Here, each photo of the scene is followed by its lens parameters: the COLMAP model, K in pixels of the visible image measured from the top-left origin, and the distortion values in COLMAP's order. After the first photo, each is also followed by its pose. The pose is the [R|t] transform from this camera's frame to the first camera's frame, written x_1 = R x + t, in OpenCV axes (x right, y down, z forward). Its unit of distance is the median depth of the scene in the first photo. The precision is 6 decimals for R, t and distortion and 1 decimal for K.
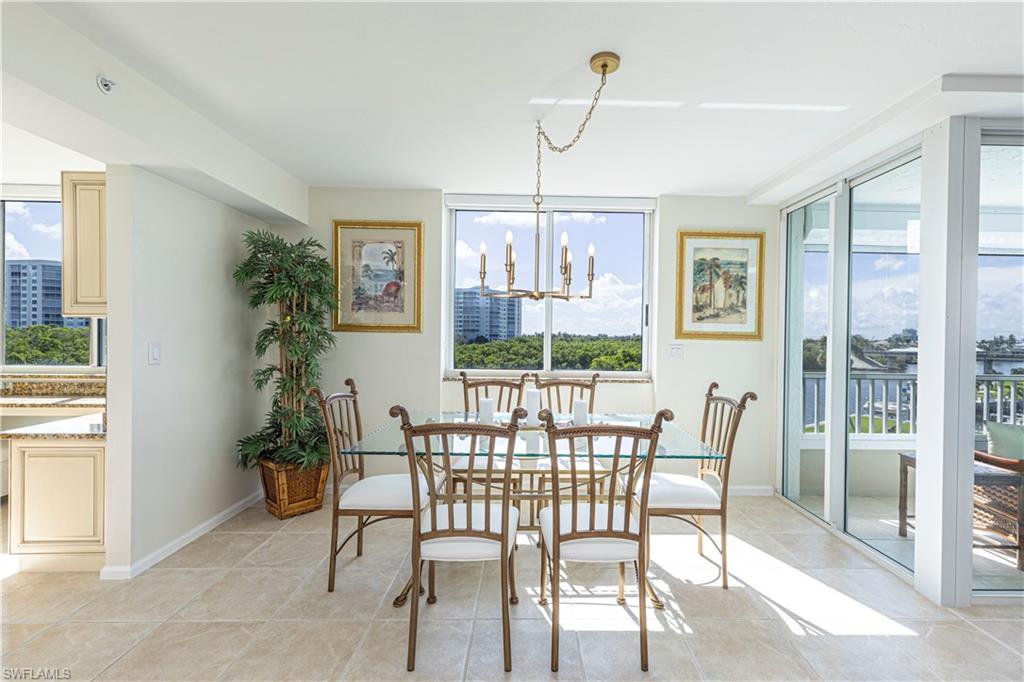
lens RADIAL K [[466.7, 0, 543.8], [0, 466.7, 339.5], [0, 0, 1]] dist [0.001805, 0.000171]
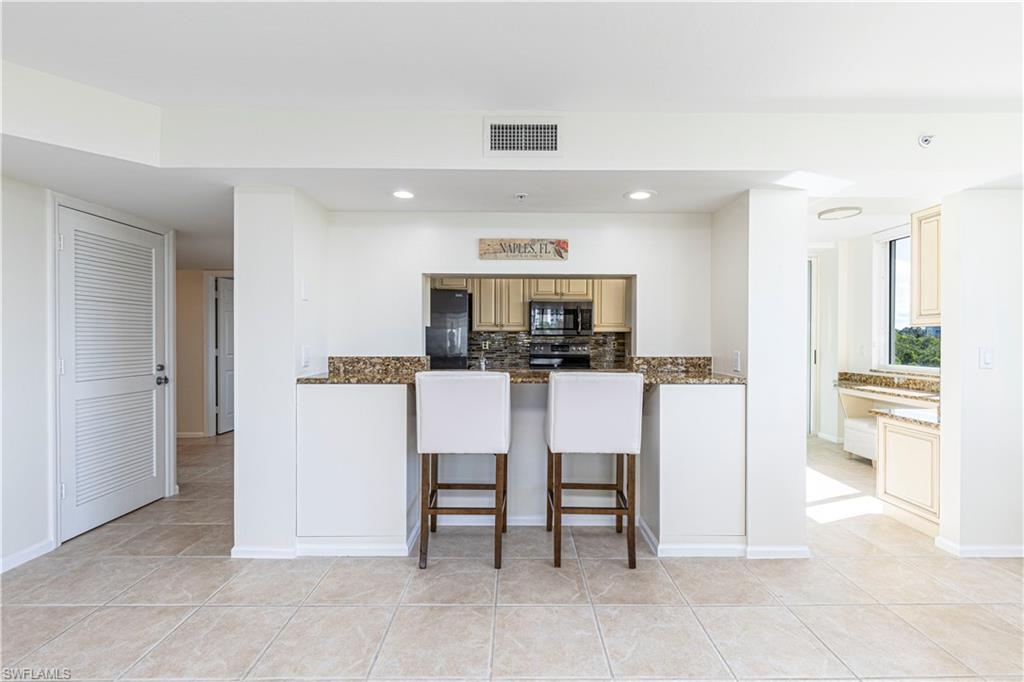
lens RADIAL K [[457.8, 0, 518.8], [0, 457.8, 340.6], [0, 0, 1]] dist [0.002082, 0.000048]
pose [[-0.019945, -0.003747, -0.999794, 0.243890], [-0.008432, 0.999958, -0.003579, 0.002338], [0.999766, 0.008359, -0.019976, -0.045332]]
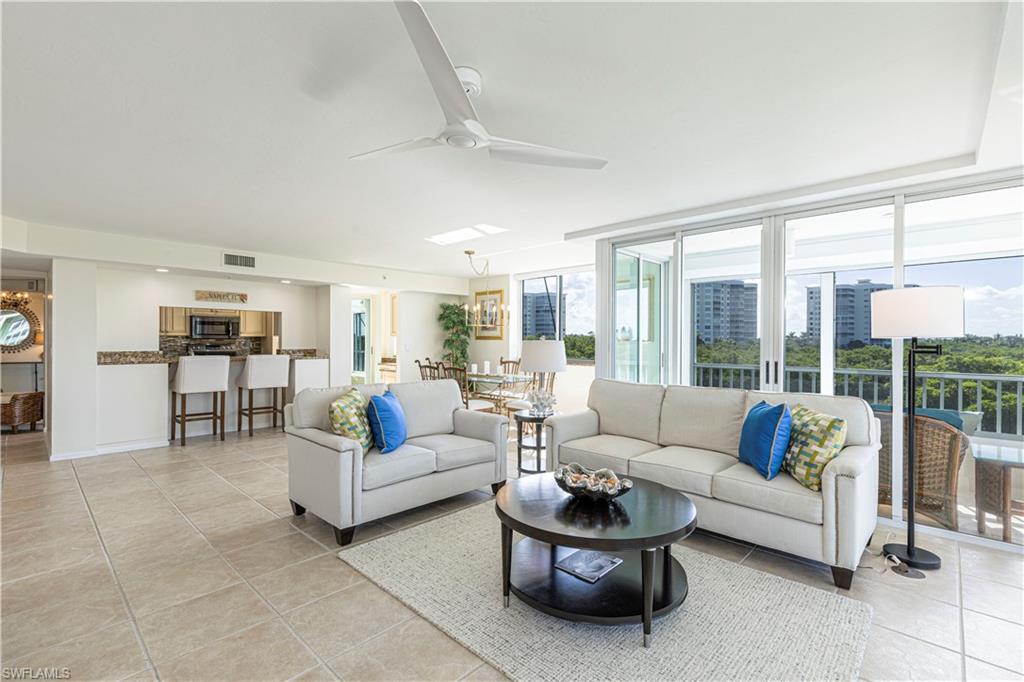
lens RADIAL K [[465.3, 0, 517.9], [0, 465.3, 341.7], [0, 0, 1]] dist [0.004788, 0.000364]
pose [[0.706574, -0.005771, -0.707616, 2.492163], [0.000645, 0.999972, -0.007511, 0.020002], [0.707639, 0.004850, 0.706557, -0.927607]]
